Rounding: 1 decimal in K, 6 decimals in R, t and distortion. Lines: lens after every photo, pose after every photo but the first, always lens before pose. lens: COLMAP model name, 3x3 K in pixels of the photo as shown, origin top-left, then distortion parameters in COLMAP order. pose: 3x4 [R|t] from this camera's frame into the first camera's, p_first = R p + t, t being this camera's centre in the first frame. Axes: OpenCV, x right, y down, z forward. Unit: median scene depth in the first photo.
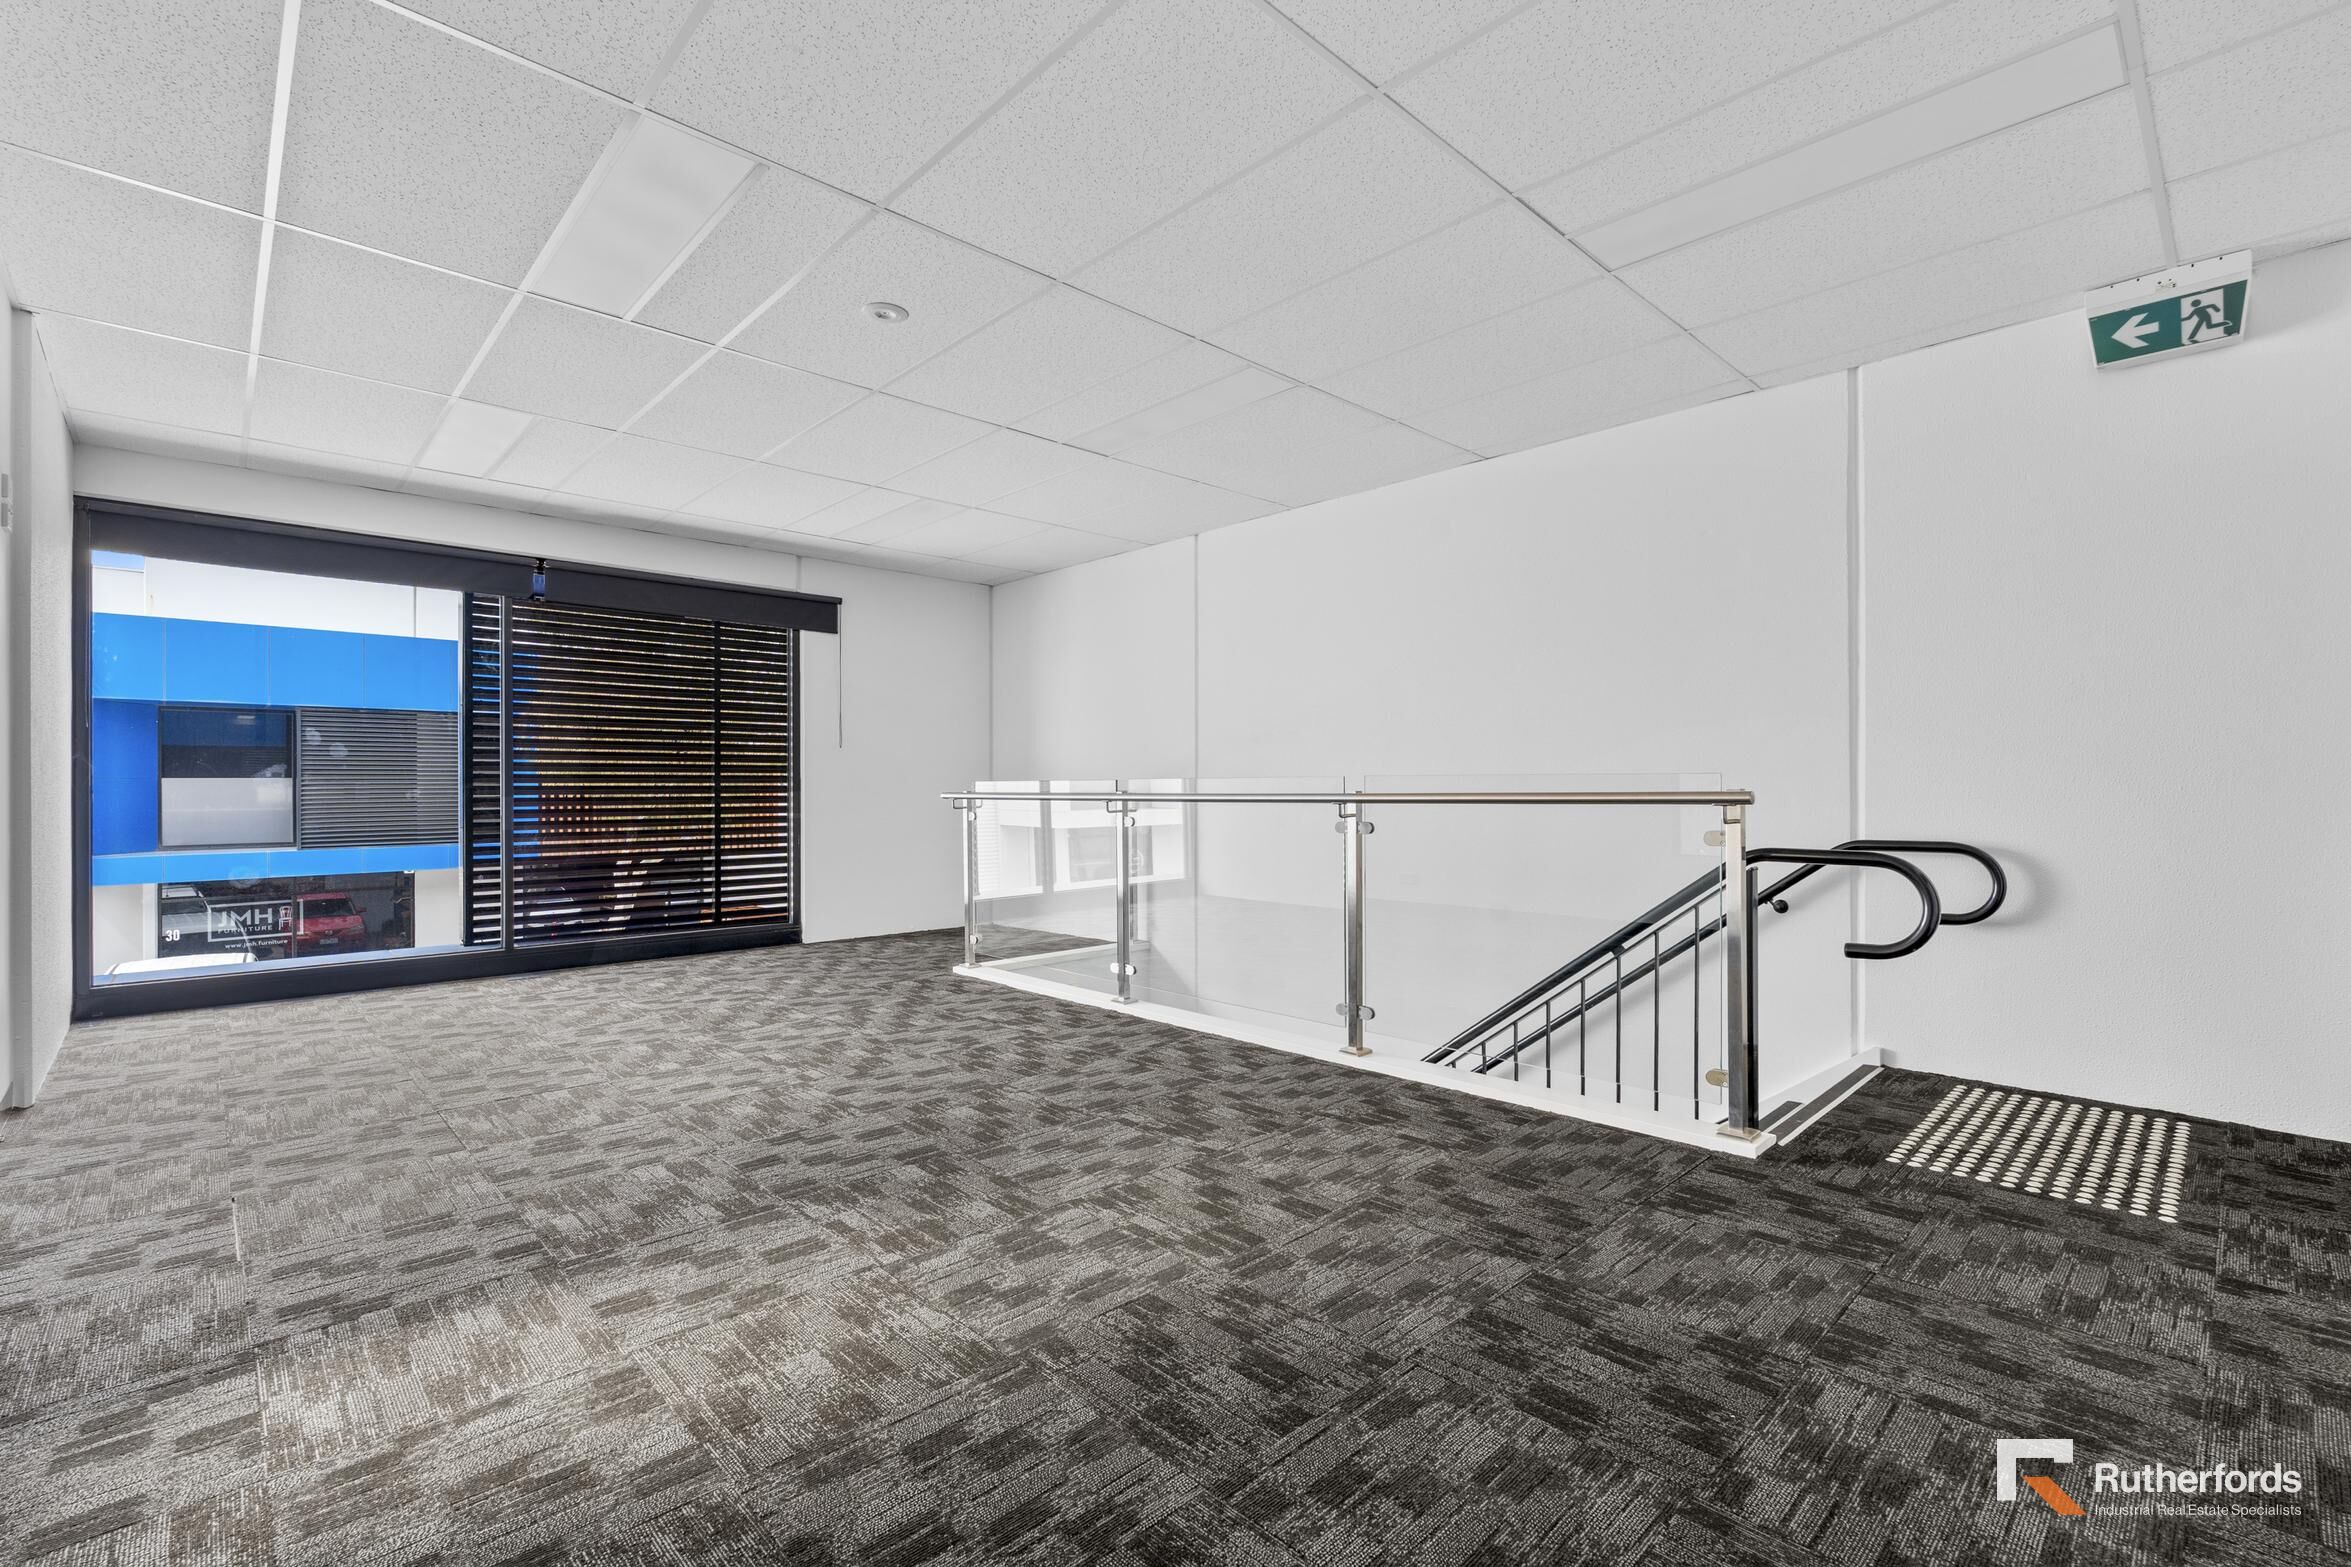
lens RADIAL K [[1039.0, 0, 1188.1], [0, 1039.0, 797.9], [0, 0, 1]] dist [-0.002907, 0.000274]
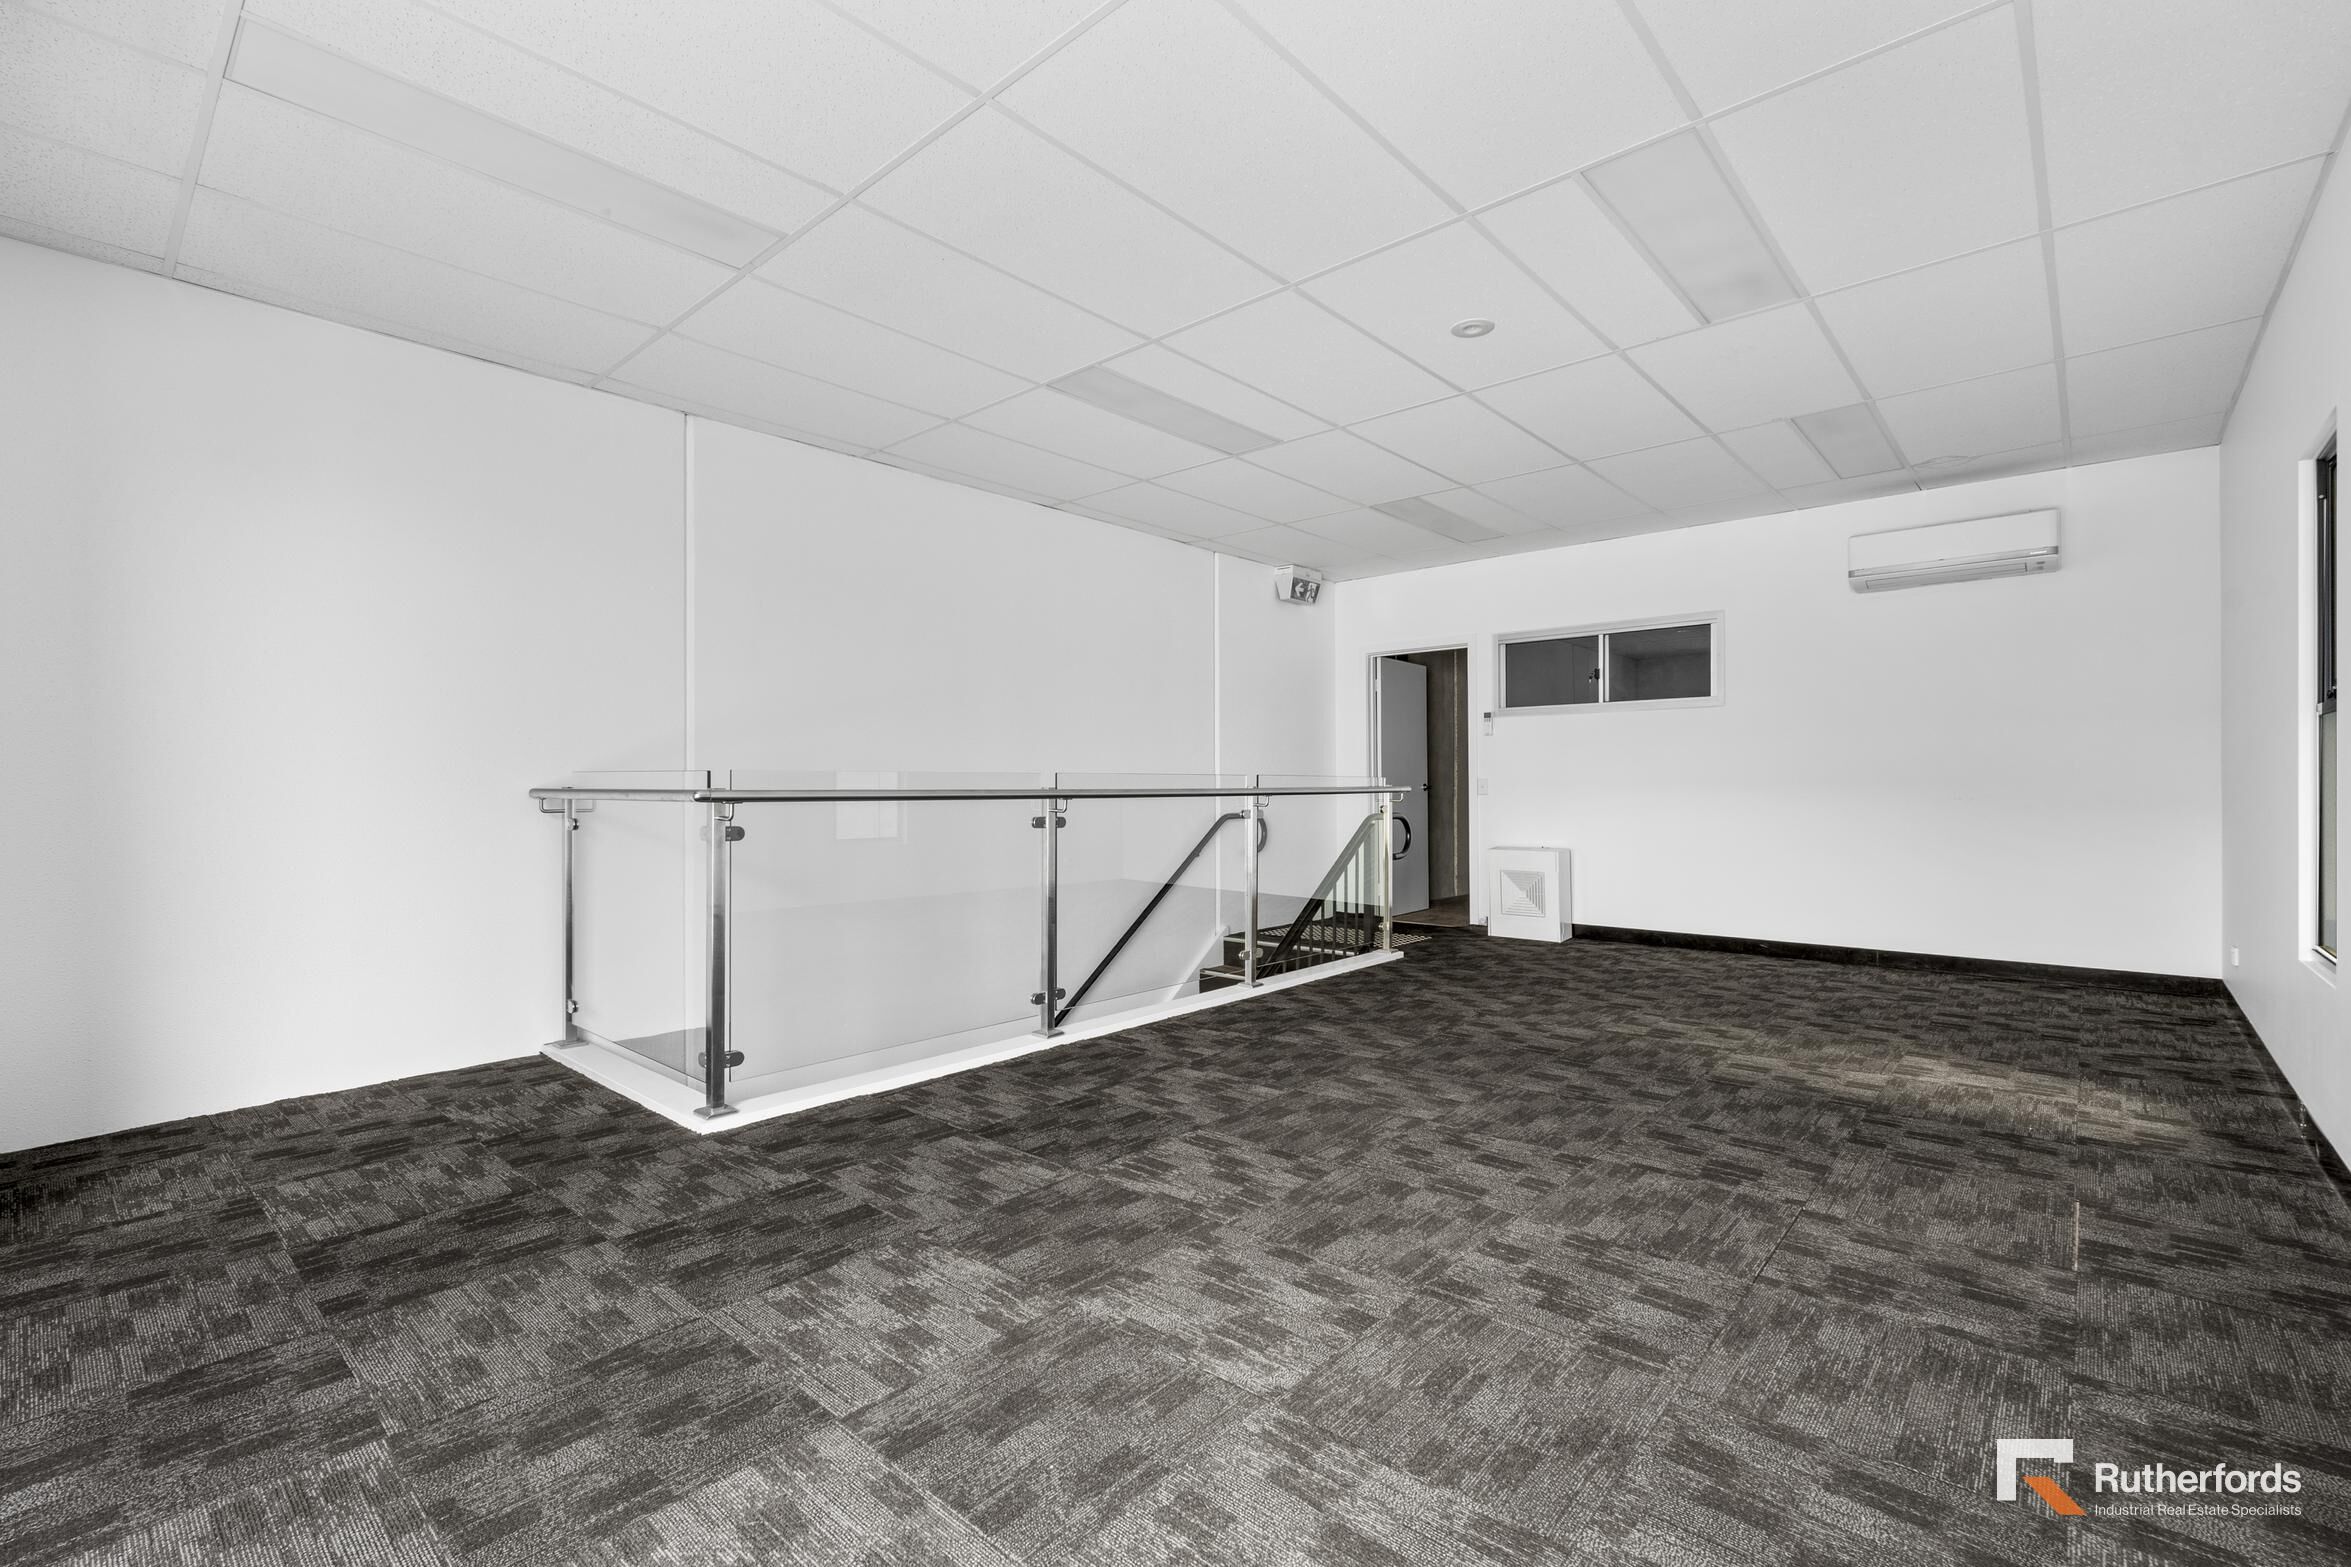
lens RADIAL K [[1038.6, 0, 1175.5], [0, 1038.6, 783.5], [0, 0, 1]] dist [-0.002548, -0.000070]
pose [[-0.080300, 0.003483, 0.996765, -1.373768], [0.013291, 0.999909, -0.002424, -0.008491], [-0.996682, 0.013053, -0.080339, 1.444688]]
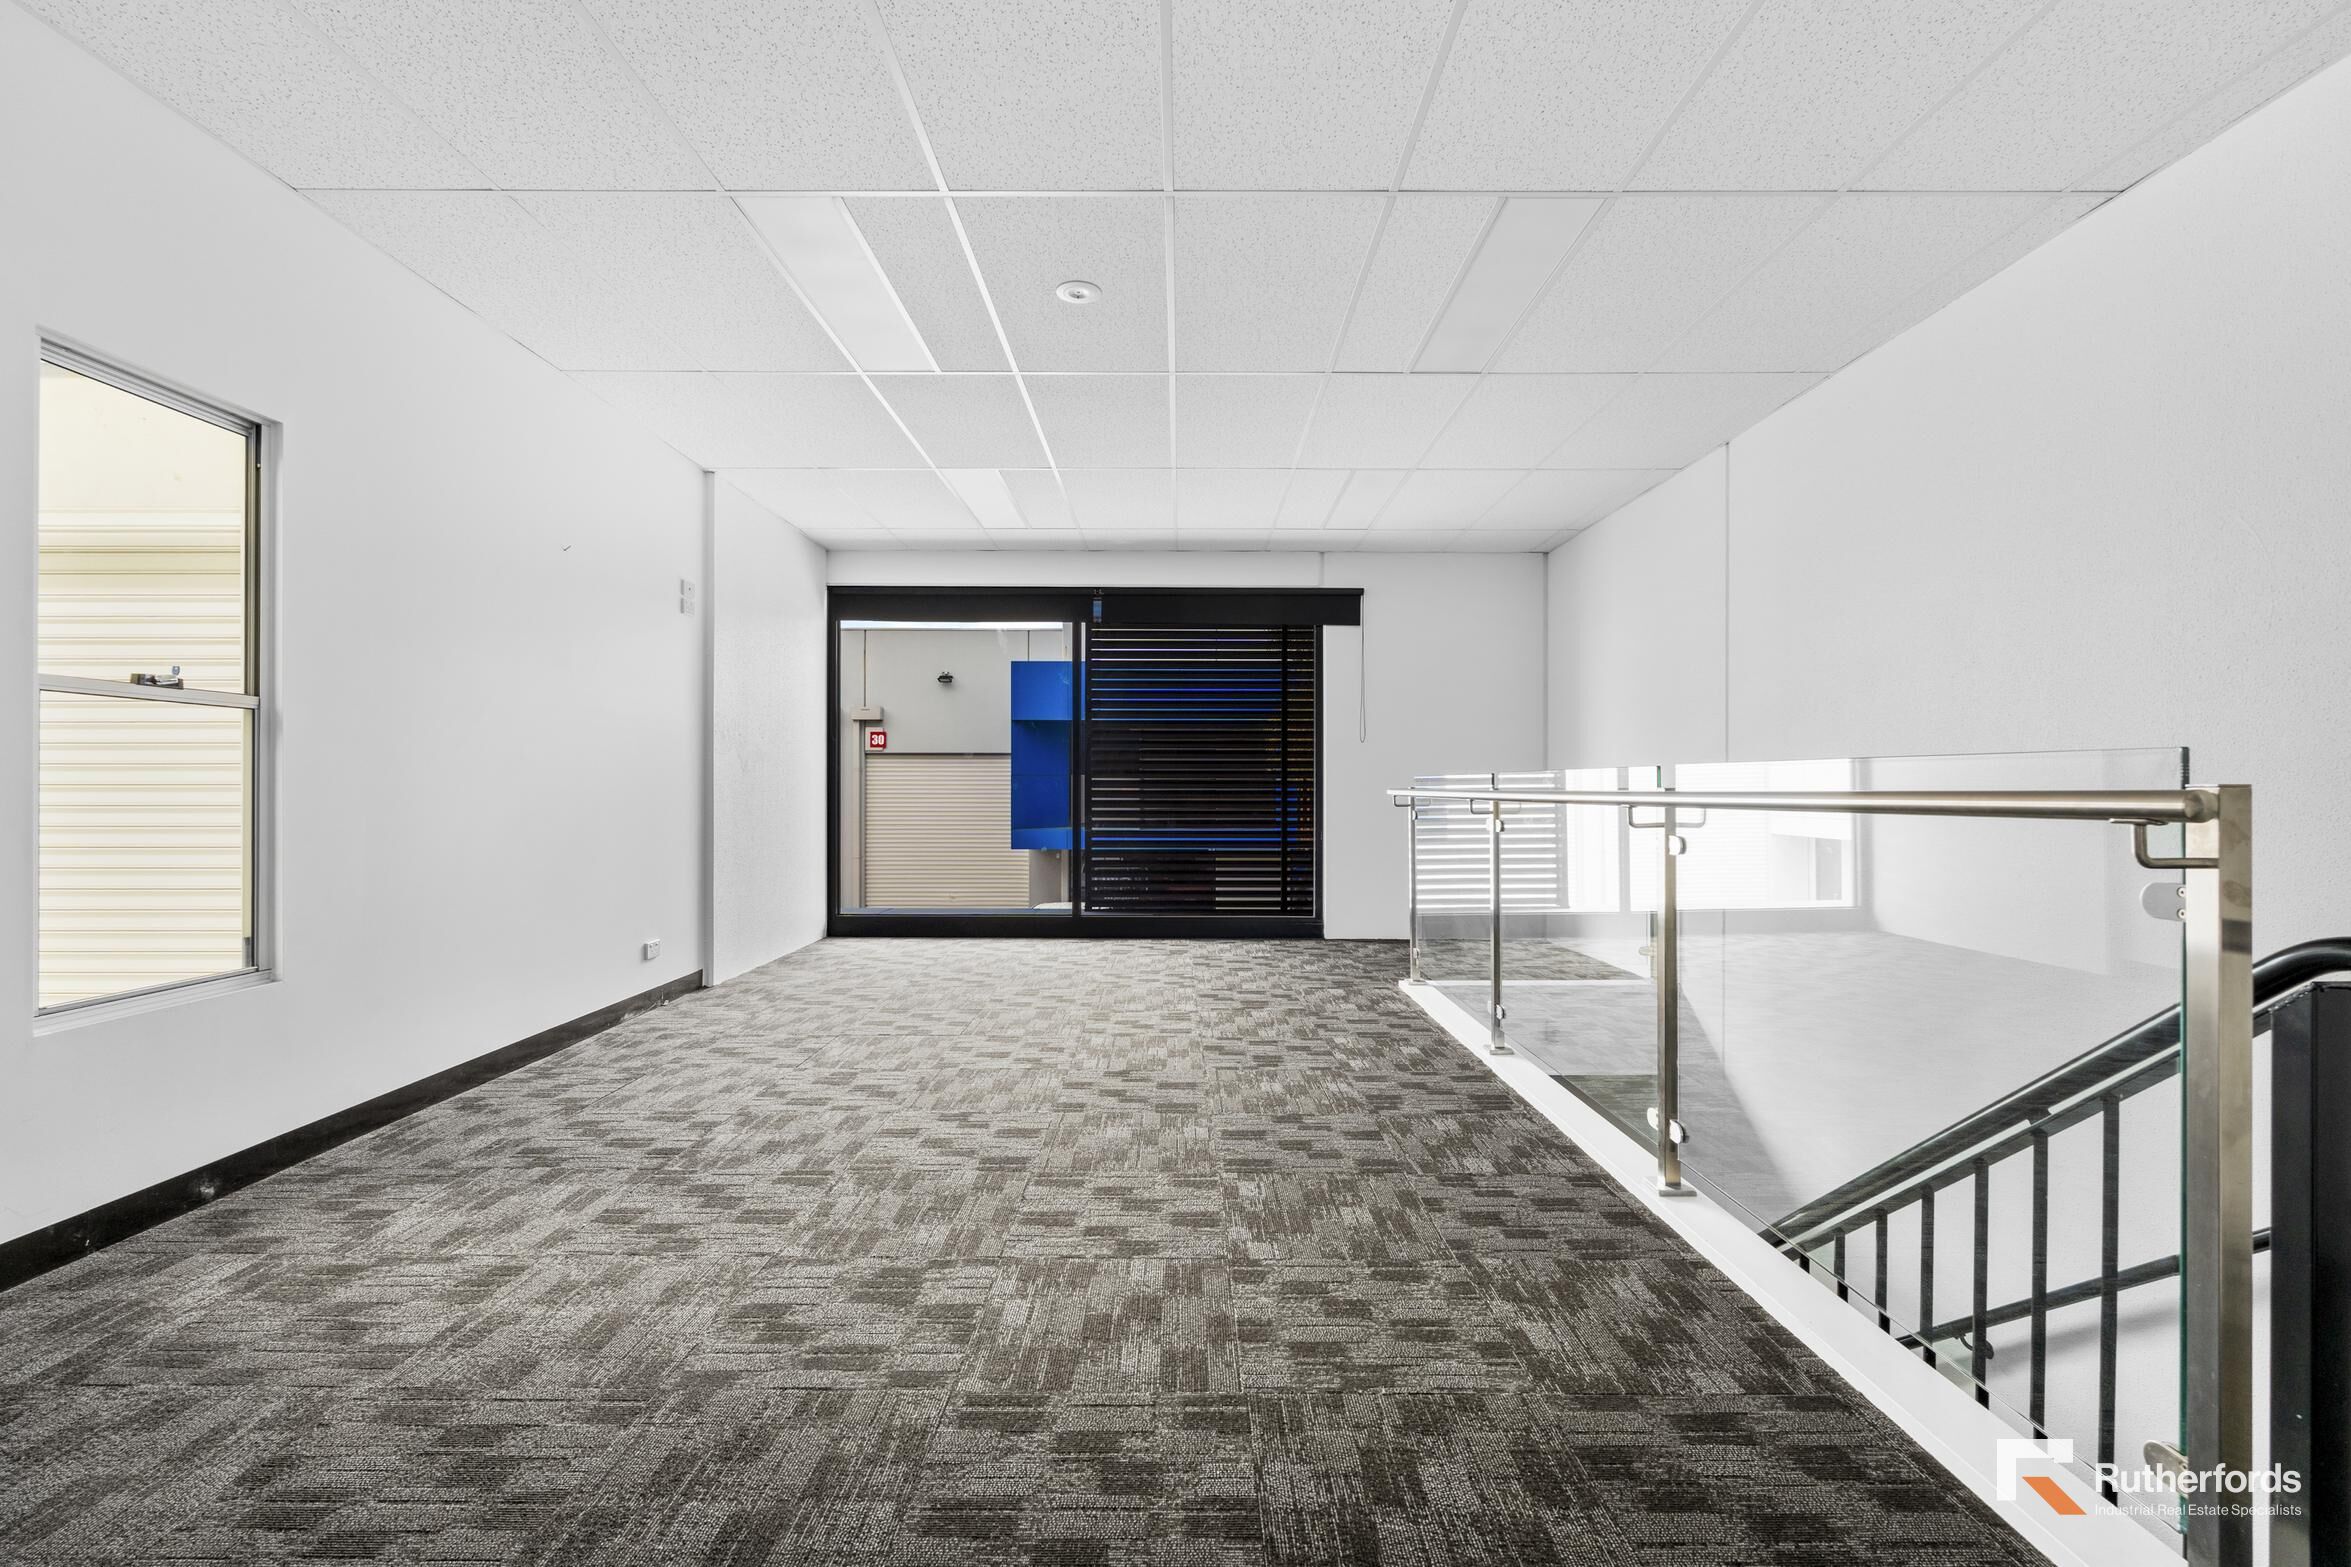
lens RADIAL K [[1039.0, 0, 1188.1], [0, 1039.0, 797.9], [0, 0, 1]] dist [-0.002907, 0.000274]
pose [[0.718463, 0.012139, -0.695459, 0.477592], [-0.010340, 0.999924, 0.006772, -0.002102], [0.695488, 0.002326, 0.718534, 0.388655]]
